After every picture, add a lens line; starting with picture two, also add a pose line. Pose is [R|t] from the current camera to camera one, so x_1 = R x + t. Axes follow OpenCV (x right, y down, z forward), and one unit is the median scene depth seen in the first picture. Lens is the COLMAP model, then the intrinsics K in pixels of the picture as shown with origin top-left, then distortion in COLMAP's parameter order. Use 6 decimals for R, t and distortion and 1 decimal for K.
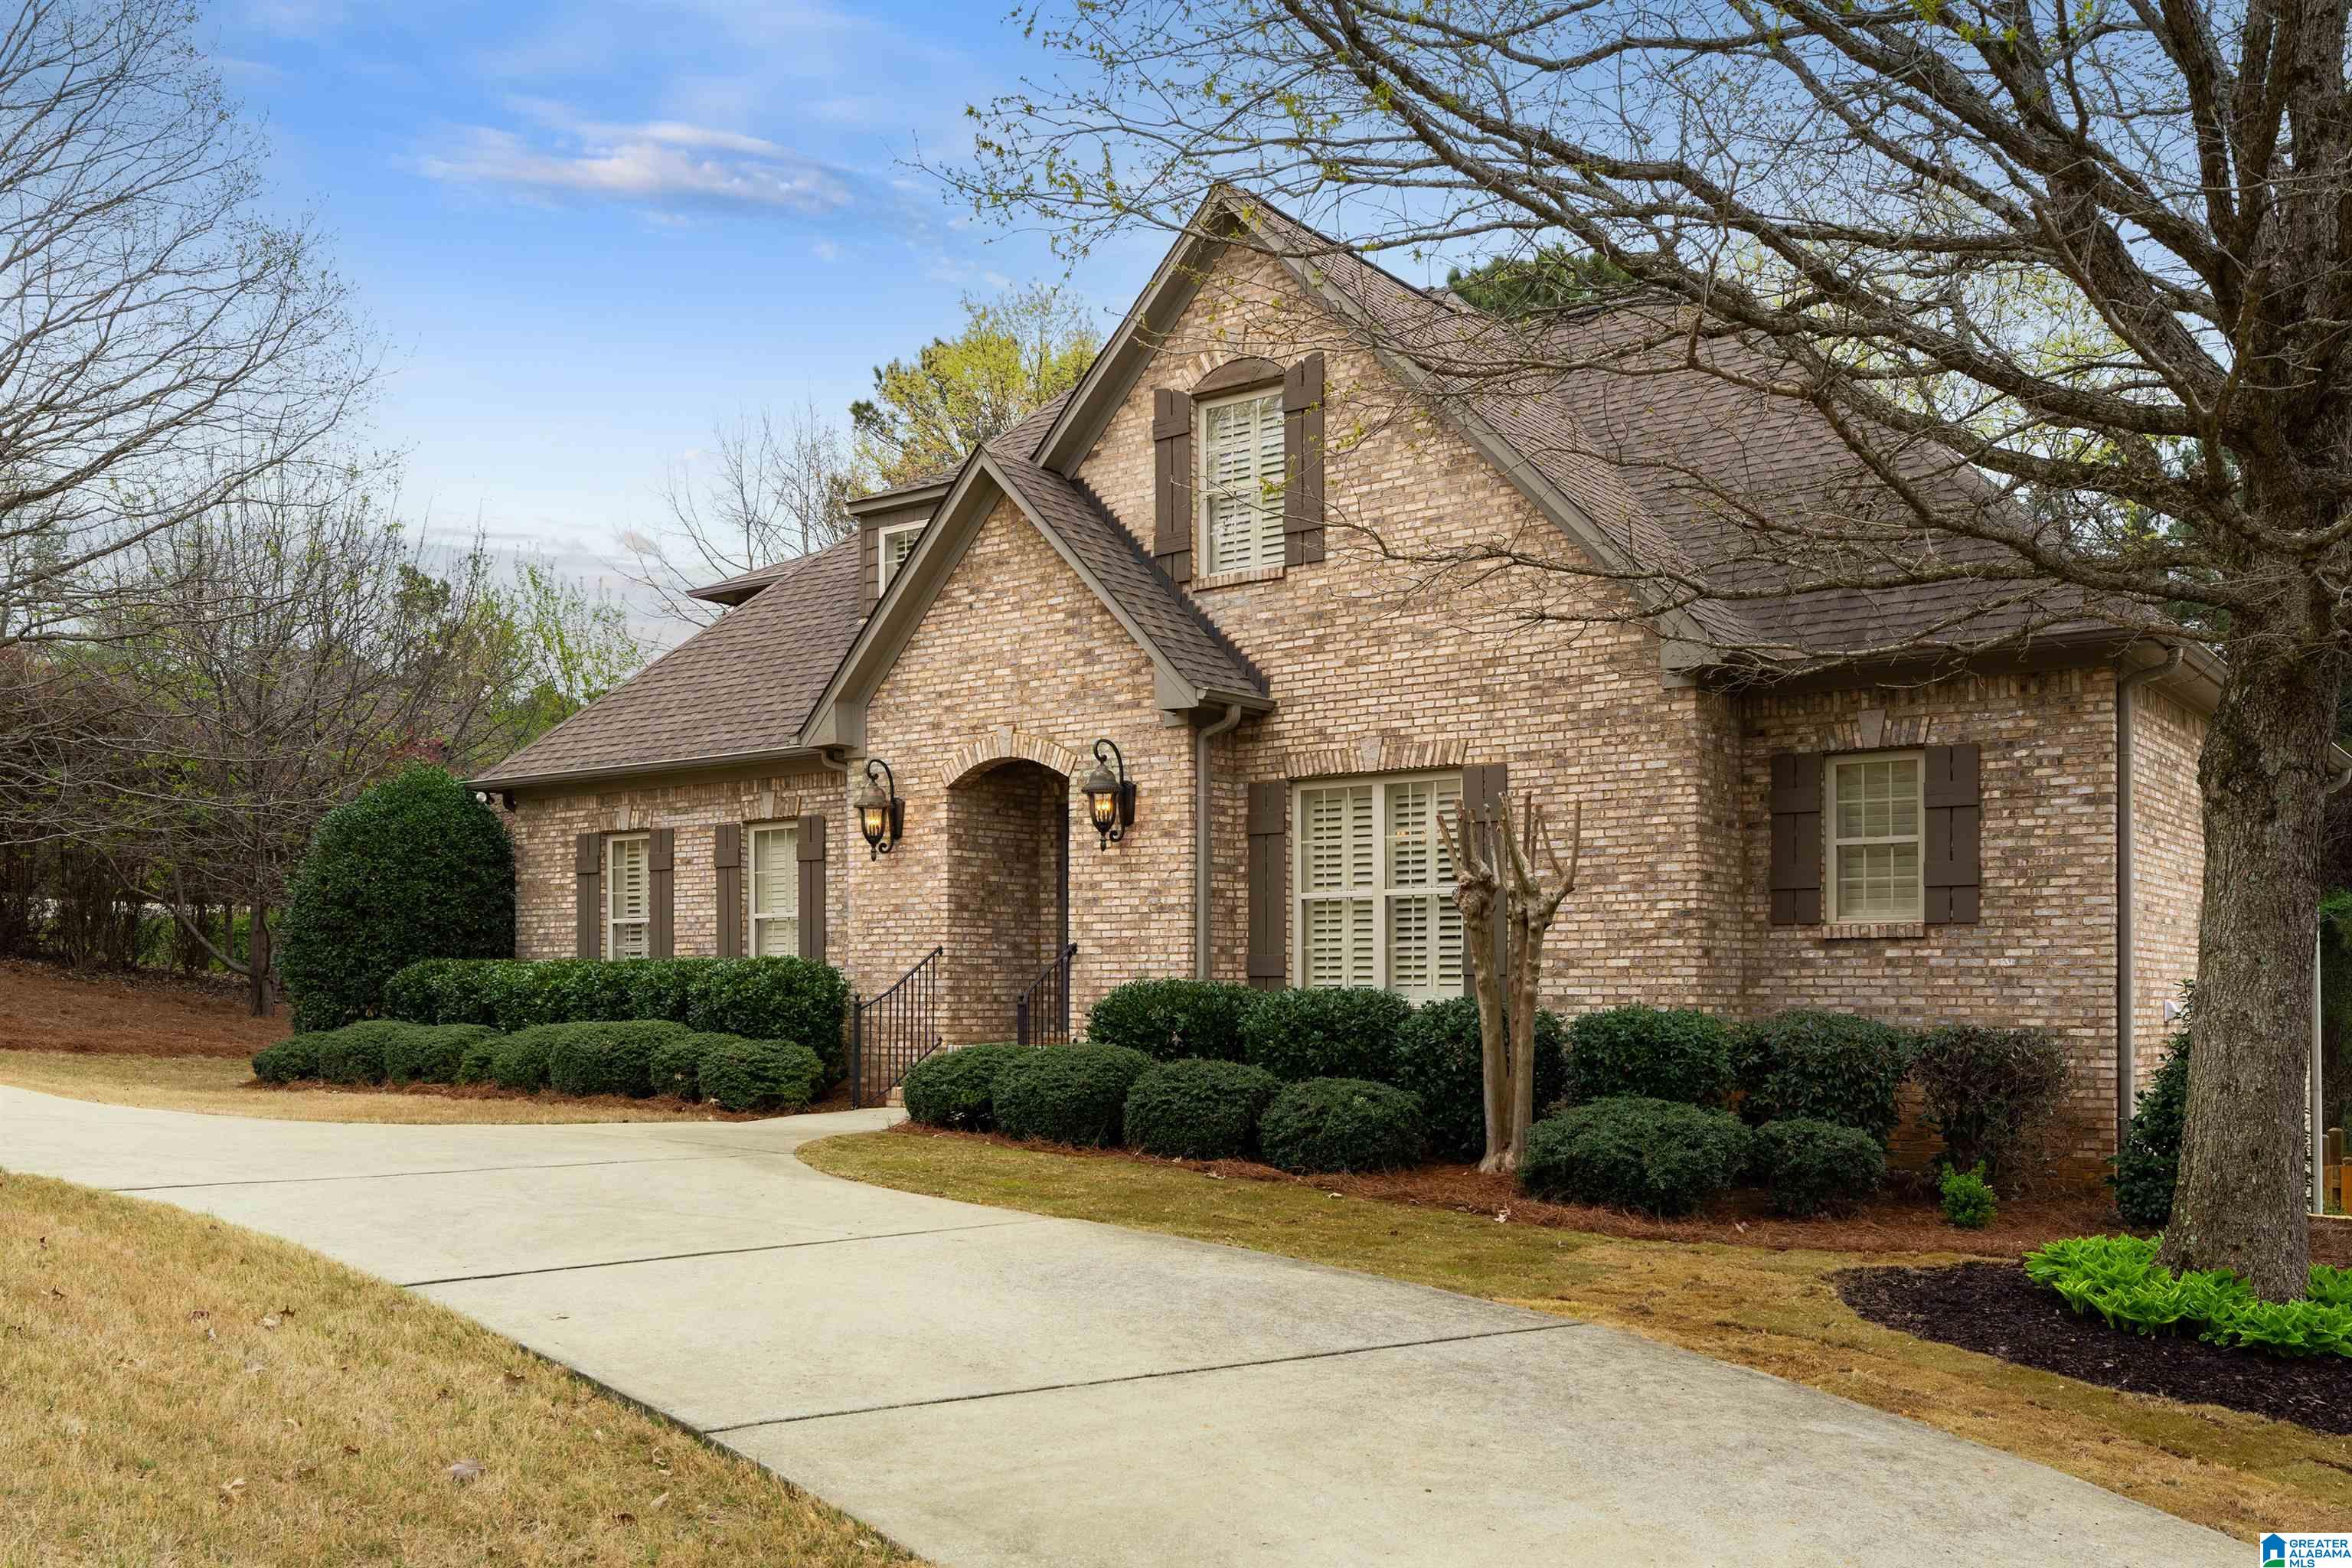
lens RADIAL K [[2064.3, 0, 1242.6], [0, 2064.3, 916.5], [0, 0, 1]] dist [0.000648, -0.004890]
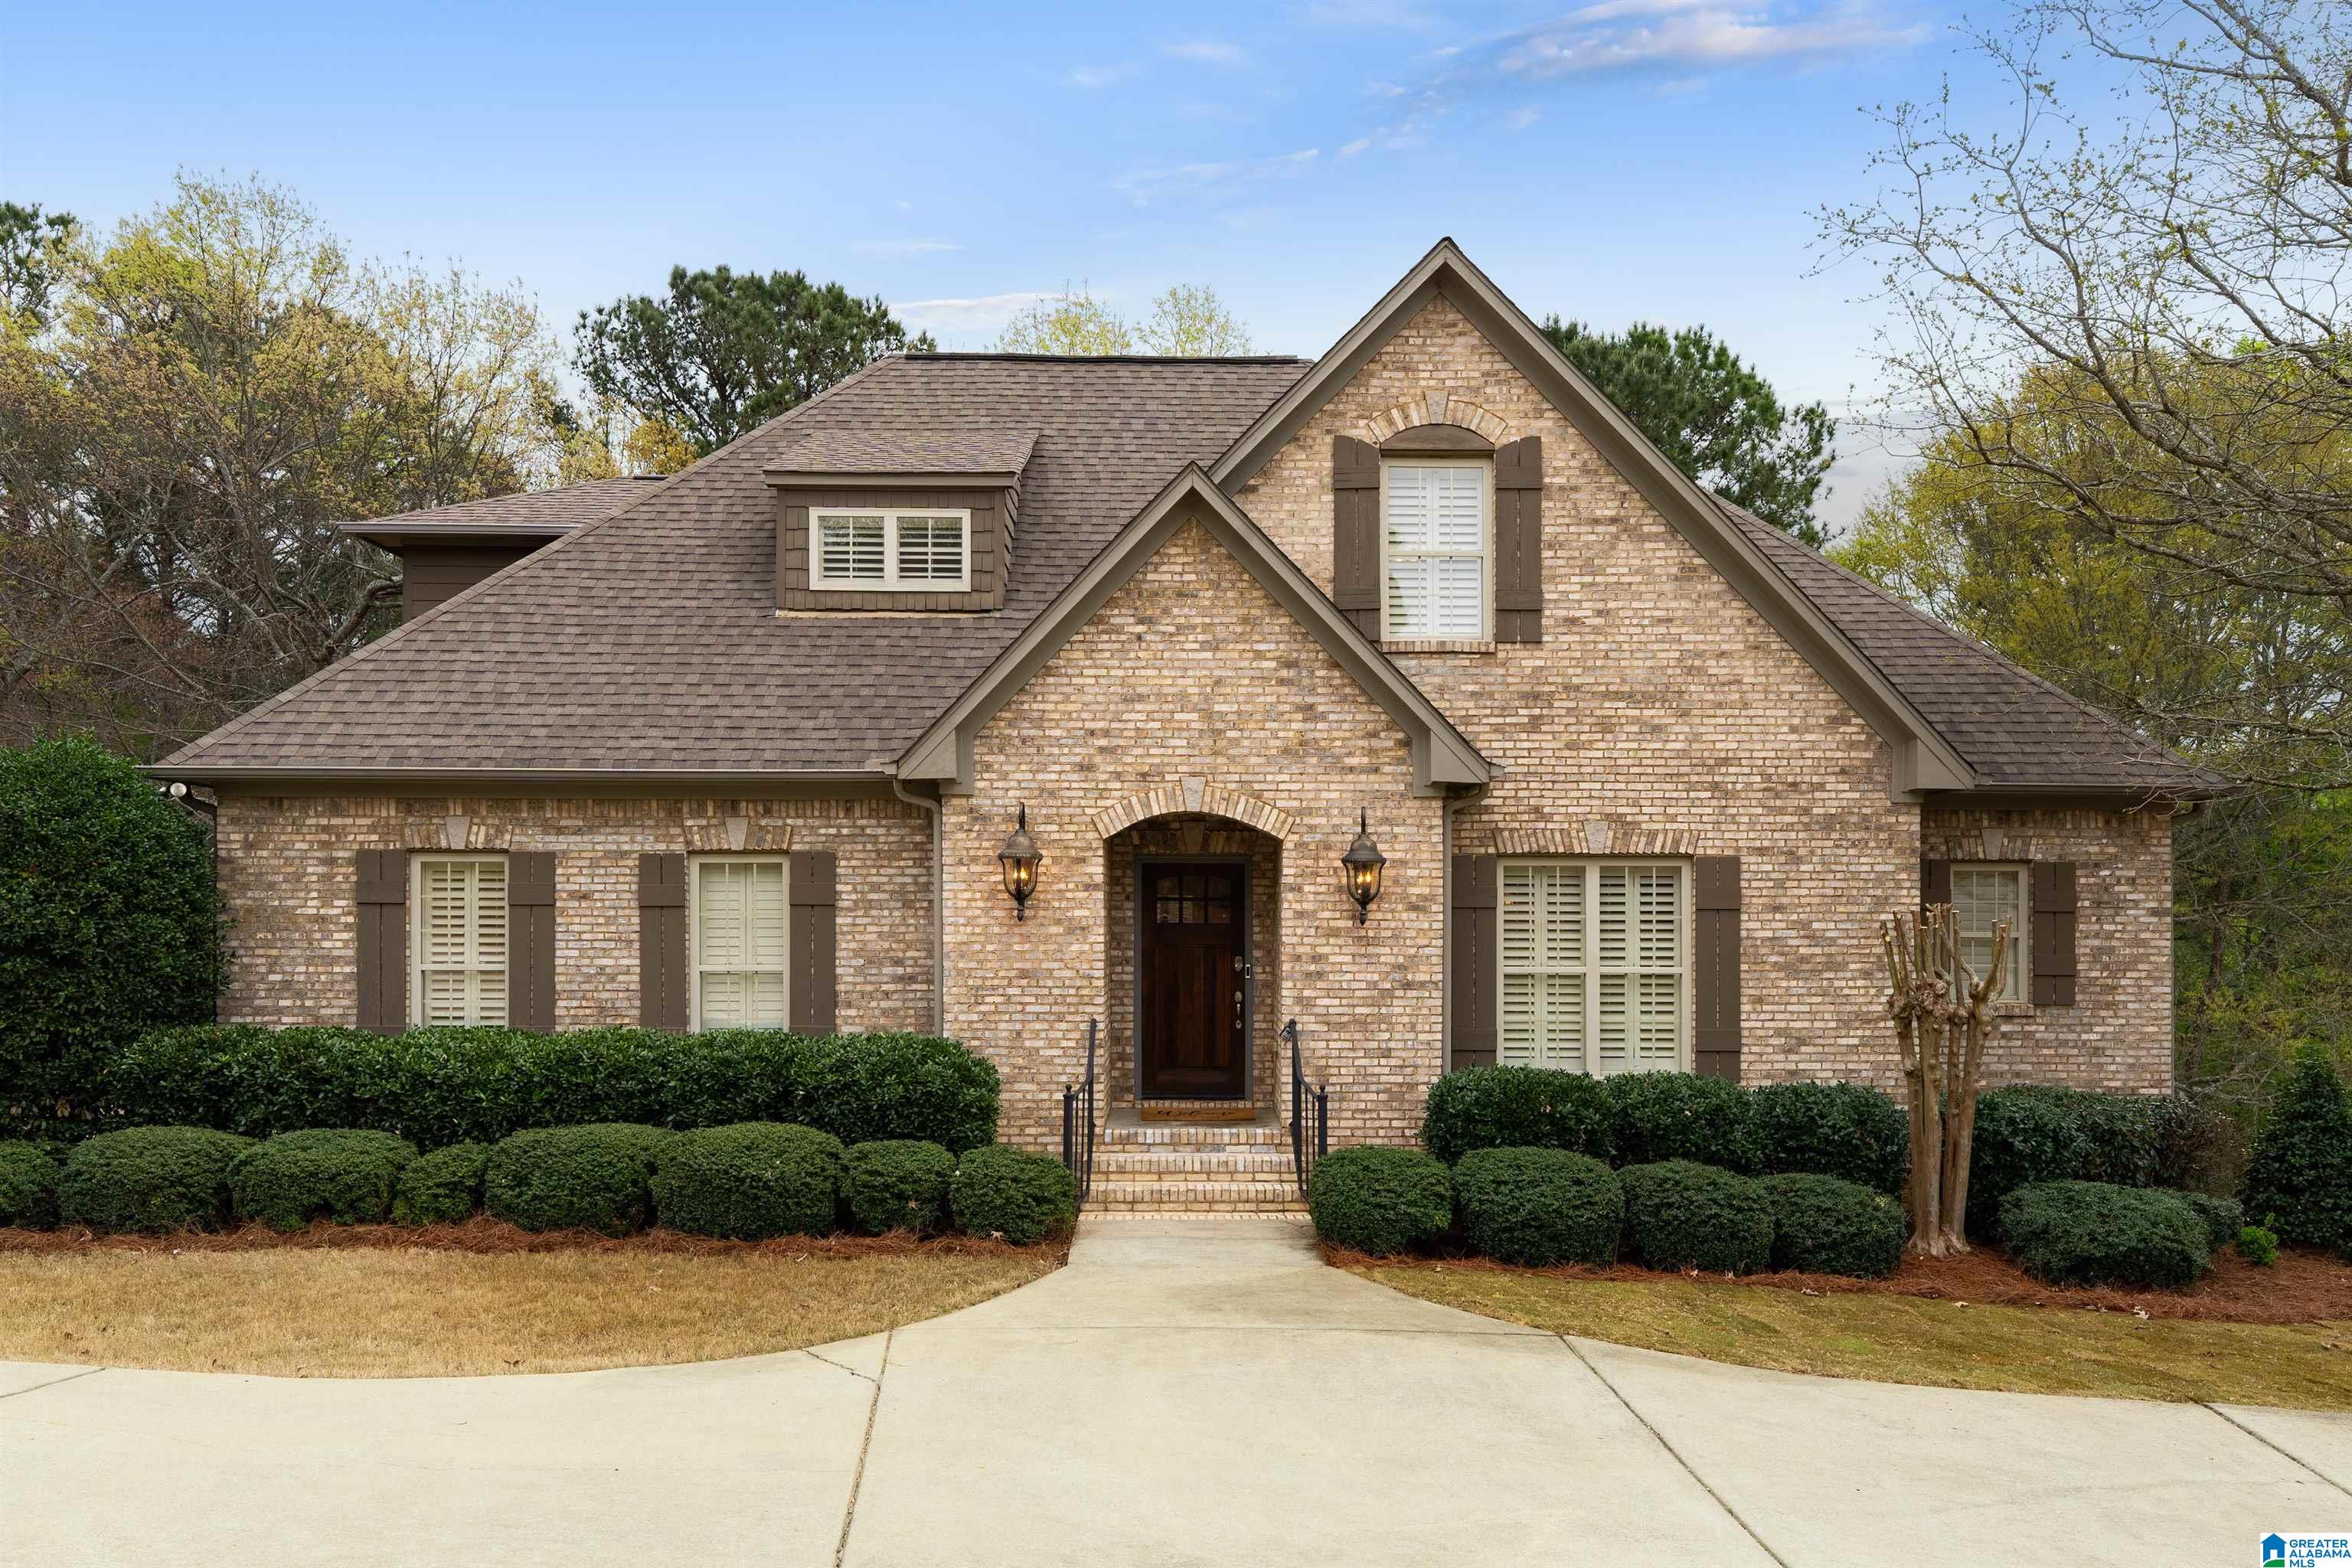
lens RADIAL K [[1635.5, 0, 1222.3], [0, 1635.5, 888.7], [0, 0, 1]] dist [0.004924, 0.001725]
pose [[0.793363, 0.015523, 0.608551, -0.564310], [-0.029661, 0.999473, 0.013173, -0.055581], [-0.608026, -0.028501, 0.793405, 0.441466]]
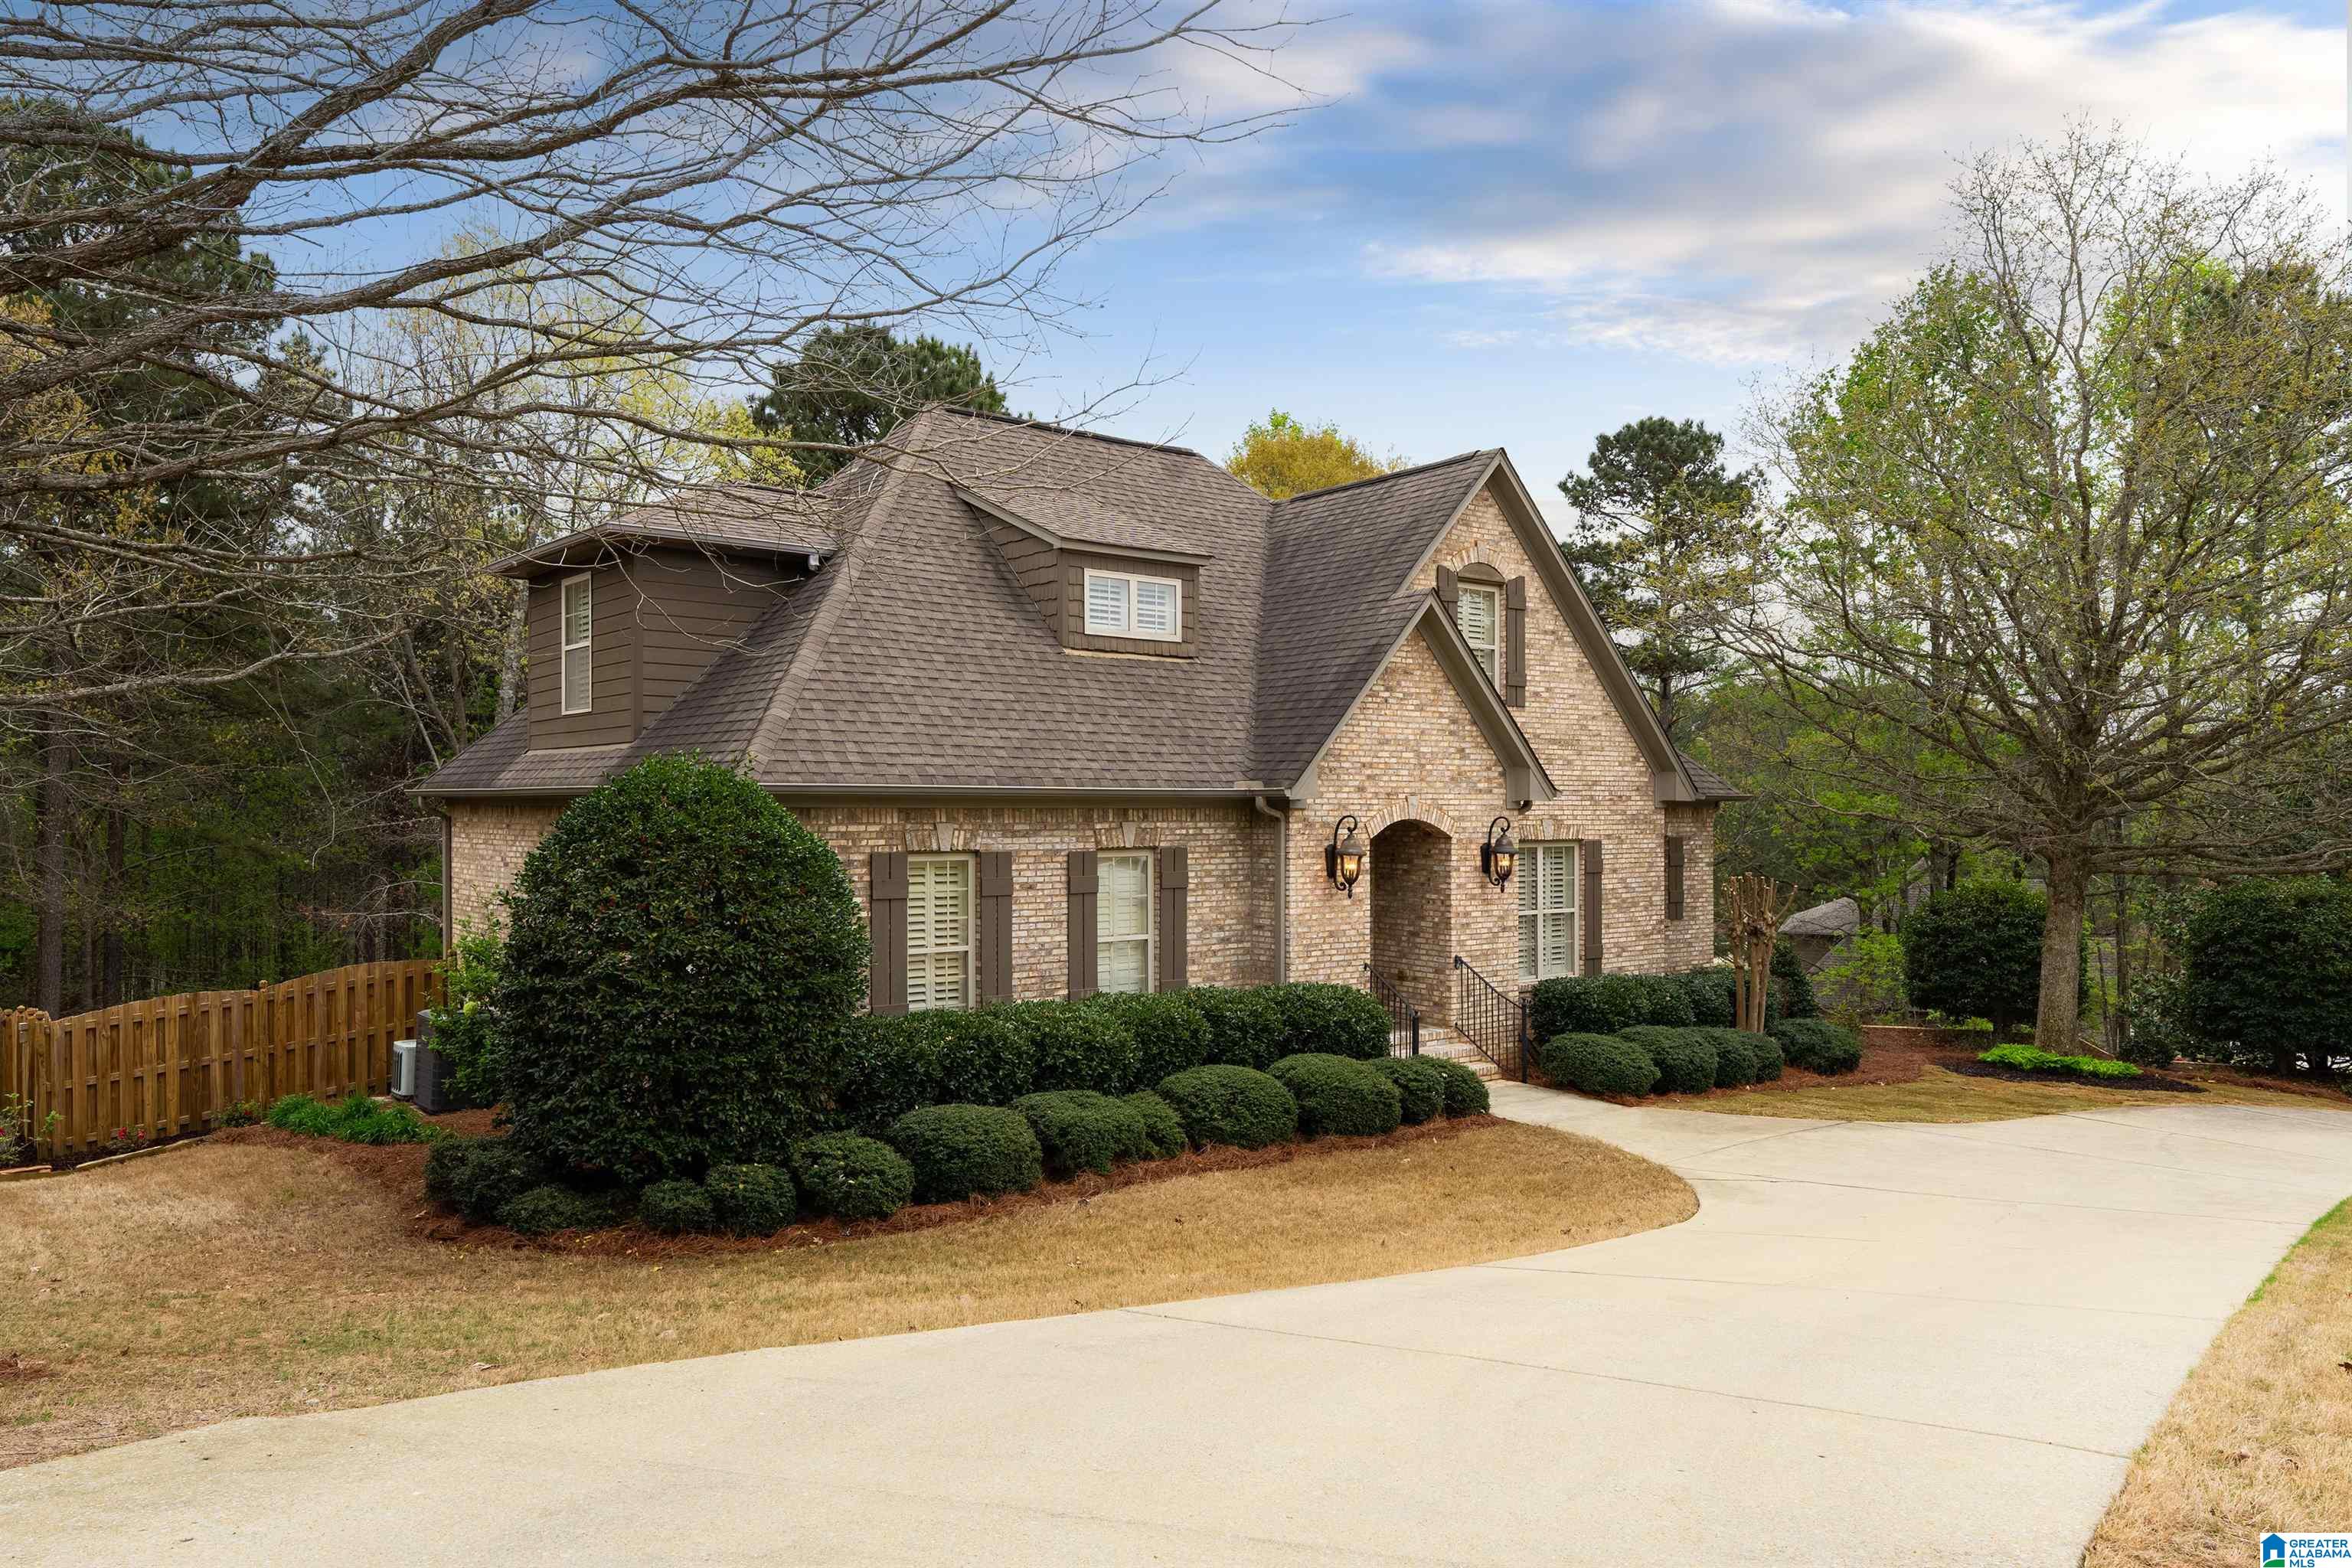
lens RADIAL K [[1509.4, 0, 1156.4], [0, 1509.4, 790.2], [0, 0, 1]] dist [-0.003665, -0.003382]
pose [[0.283413, 0.013881, 0.958897, -1.153863], [-0.044133, 0.999025, -0.001418, -0.091212], [-0.957982, -0.041917, 0.283749, 0.920730]]
